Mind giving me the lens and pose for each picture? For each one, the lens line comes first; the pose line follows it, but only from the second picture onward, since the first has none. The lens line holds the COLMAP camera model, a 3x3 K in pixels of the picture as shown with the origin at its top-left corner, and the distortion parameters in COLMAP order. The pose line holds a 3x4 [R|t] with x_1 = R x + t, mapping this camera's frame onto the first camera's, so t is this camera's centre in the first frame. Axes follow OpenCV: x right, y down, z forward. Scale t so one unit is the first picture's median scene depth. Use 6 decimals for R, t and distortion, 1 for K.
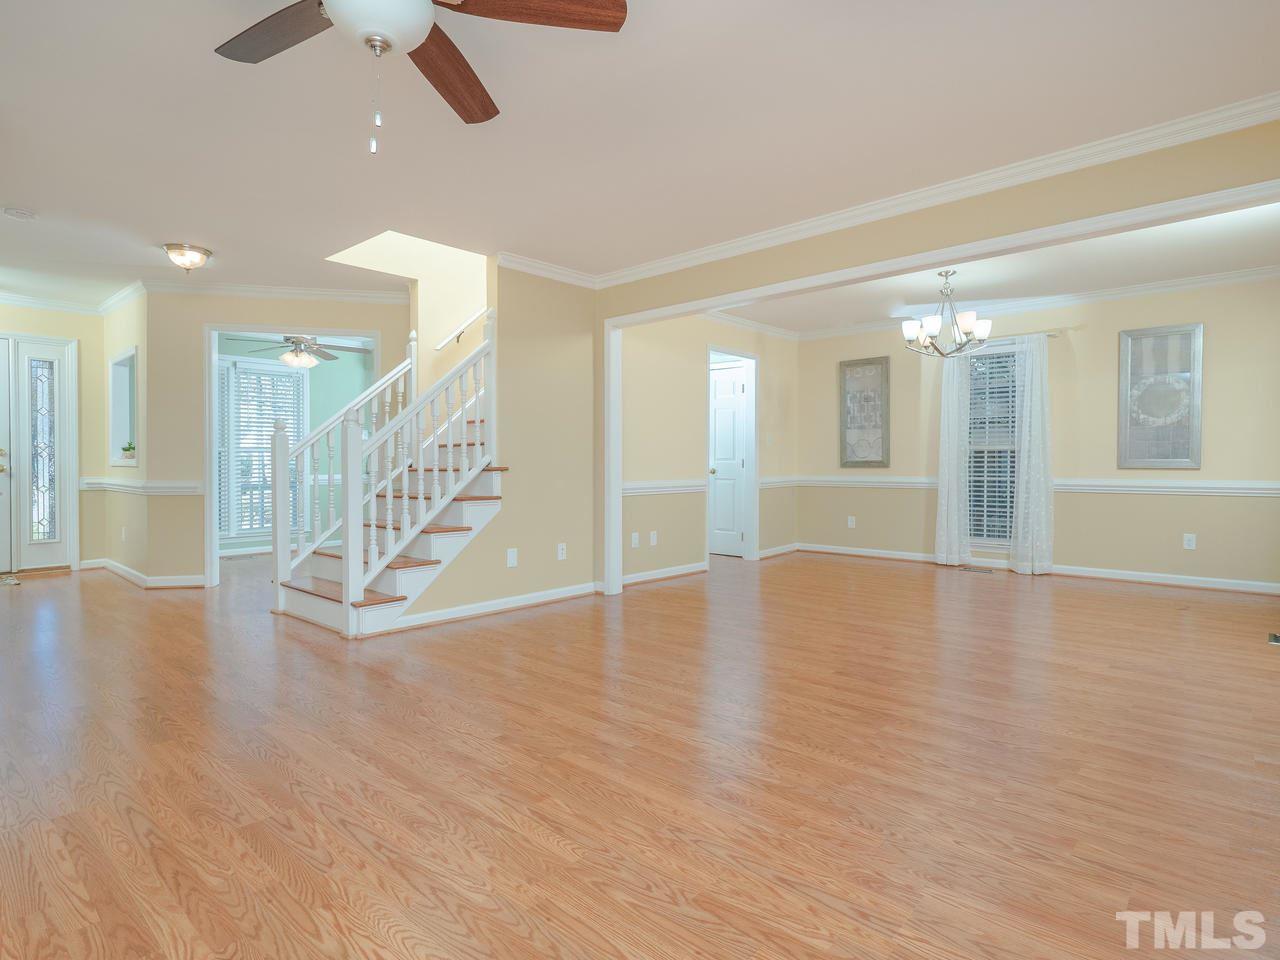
lens RADIAL K [[688.0, 0, 637.6], [0, 688.0, 481.8], [0, 0, 1]] dist [-0.000704, 0.001155]
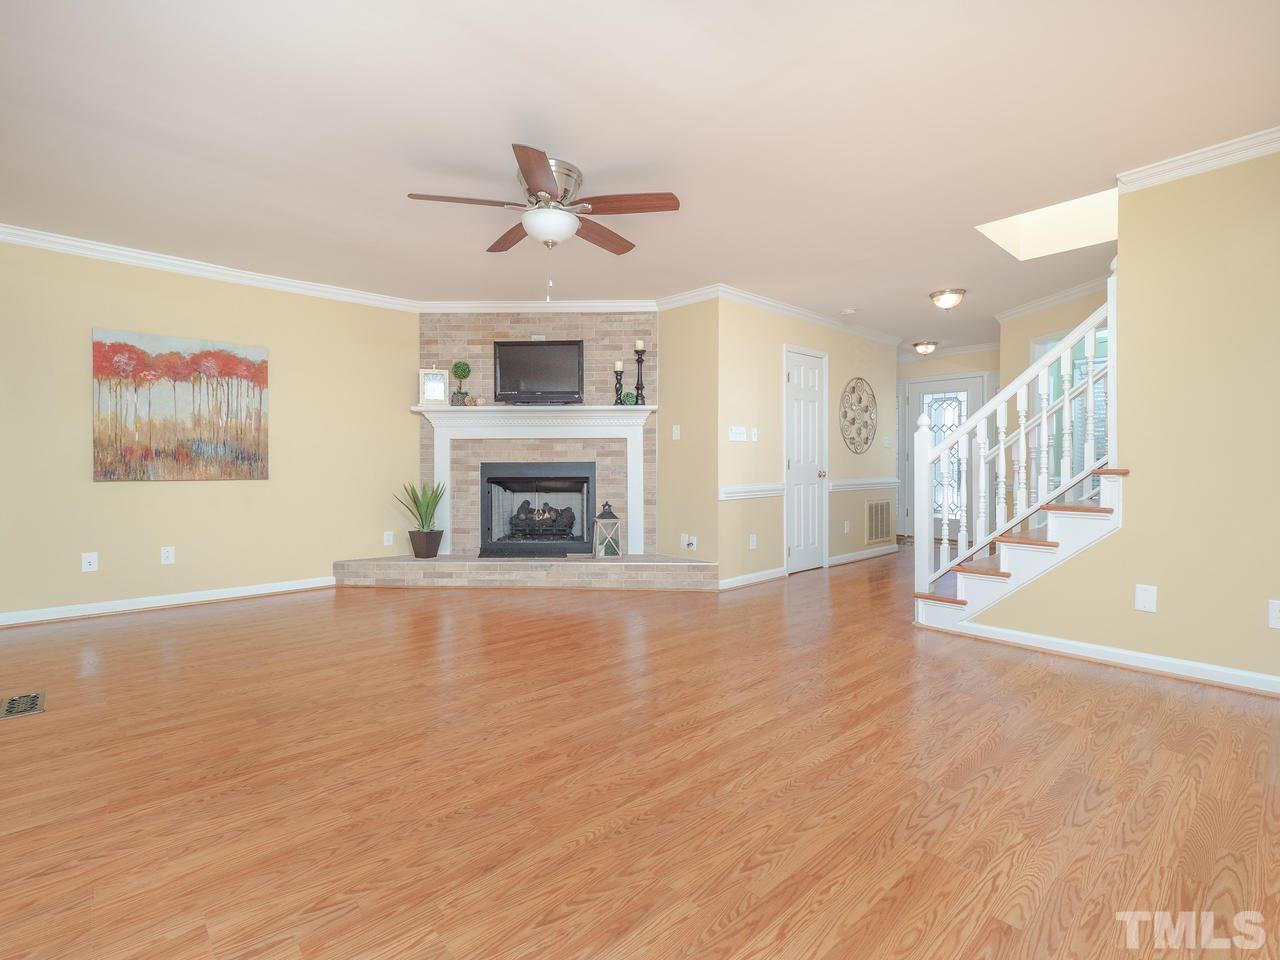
lens RADIAL K [[609.2, 0, 639.5], [0, 609.2, 468.4], [0, 0, 1]] dist [-0.011014, -0.000046]
pose [[-0.101358, 0.003924, -0.994842, 1.105698], [-0.026200, 0.999635, 0.006612, -0.028757], [0.994505, 0.026735, -0.101219, 1.245372]]
